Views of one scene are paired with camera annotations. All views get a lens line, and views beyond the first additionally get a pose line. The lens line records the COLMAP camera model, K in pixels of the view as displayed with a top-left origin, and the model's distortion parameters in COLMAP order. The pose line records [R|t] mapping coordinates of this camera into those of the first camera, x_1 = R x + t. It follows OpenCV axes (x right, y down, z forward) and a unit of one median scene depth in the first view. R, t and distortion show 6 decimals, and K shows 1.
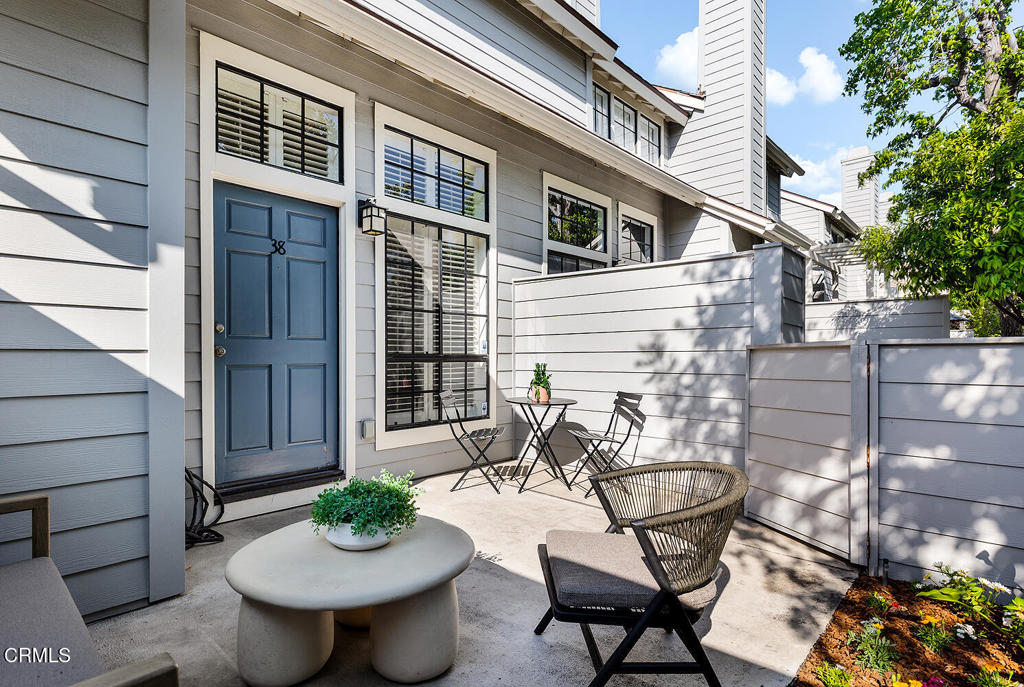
lens RADIAL K [[524.5, 0, 512.0], [0, 524.5, 343.5], [0, 0, 1]] dist [0.031560, 0.000118]
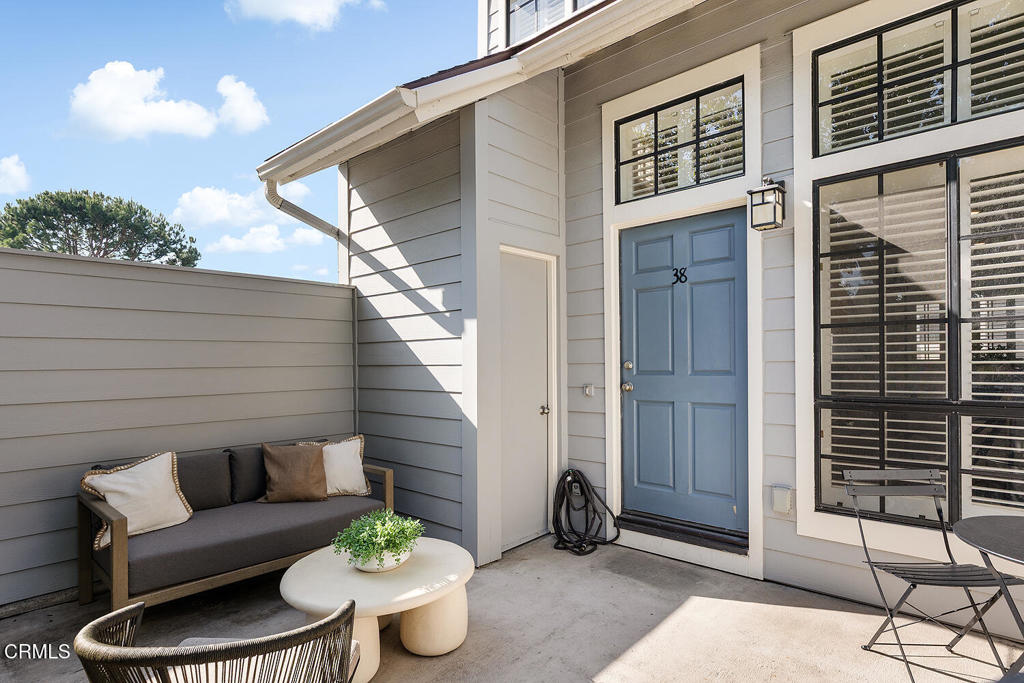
lens RADIAL K [[529.6, 0, 513.4], [0, 529.6, 361.0], [0, 0, 1]] dist [-0.002090, -0.000253]
pose [[0.021524, 0.001634, -0.999767, 0.473679], [0.037026, 0.999311, 0.002430, -0.044871], [0.999082, -0.037070, 0.021449, 0.671632]]
